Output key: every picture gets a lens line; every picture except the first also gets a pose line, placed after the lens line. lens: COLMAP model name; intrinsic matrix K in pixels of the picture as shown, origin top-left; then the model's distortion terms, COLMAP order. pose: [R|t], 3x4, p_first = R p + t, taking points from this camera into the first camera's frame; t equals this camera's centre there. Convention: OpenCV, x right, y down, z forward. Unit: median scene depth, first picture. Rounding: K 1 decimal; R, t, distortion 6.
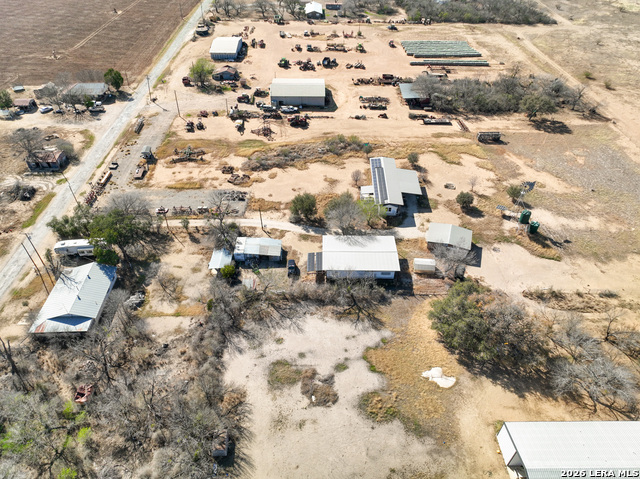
lens RADIAL K [[451.2, 0, 320.0], [0, 451.2, 239.5], [0, 0, 1]] dist [-0.004620, 0.026765]
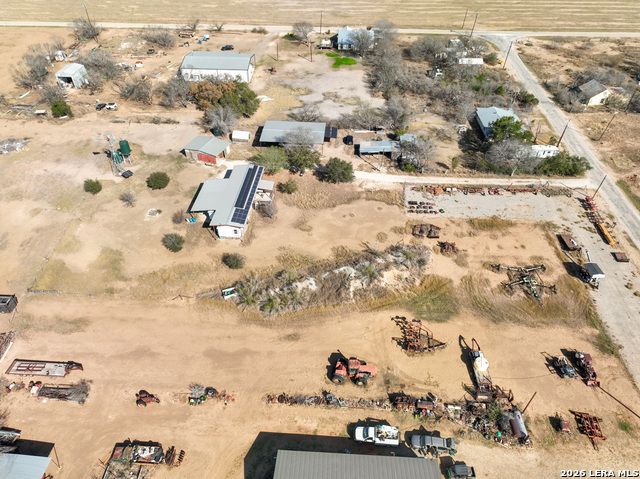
lens RADIAL K [[451.2, 0, 320.0], [0, 451.2, 239.5], [0, 0, 1]] dist [-0.004620, 0.026765]
pose [[-0.997767, -0.056418, 0.035753, -0.033692], [0.027842, 0.135249, 0.990420, -0.922207], [-0.060713, 0.989204, -0.133376, 1.183876]]
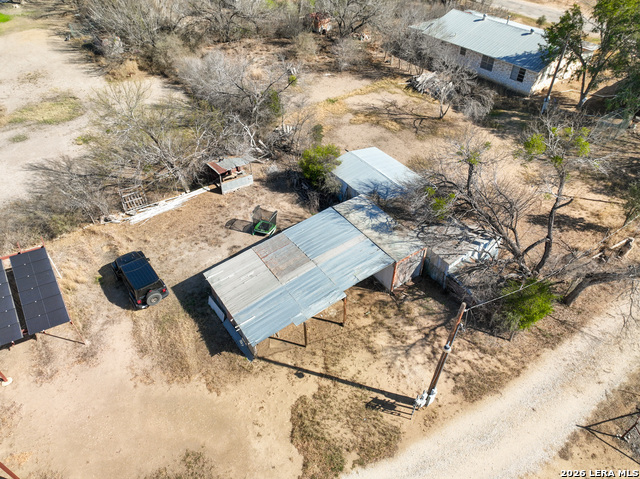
lens RADIAL K [[451.2, 0, 320.0], [0, 451.2, 239.5], [0, 0, 1]] dist [-0.004620, 0.026765]
pose [[-0.821454, 0.377396, -0.427535, -0.038374], [-0.372704, 0.212150, 0.903374, -0.164328], [0.431631, 0.901424, -0.033614, 0.849779]]
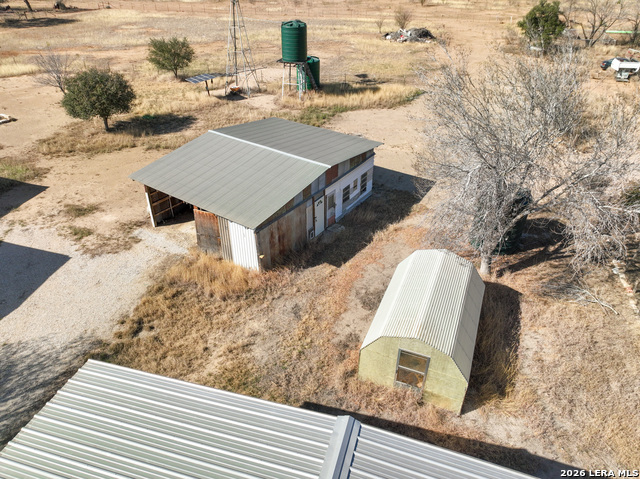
lens RADIAL K [[451.2, 0, 320.0], [0, 451.2, 239.5], [0, 0, 1]] dist [-0.004620, 0.026765]
pose [[0.289522, -0.535341, 0.793465, 0.100396], [0.622628, 0.734948, 0.268673, -0.018562], [-0.726987, 0.416247, 0.546102, 0.775179]]
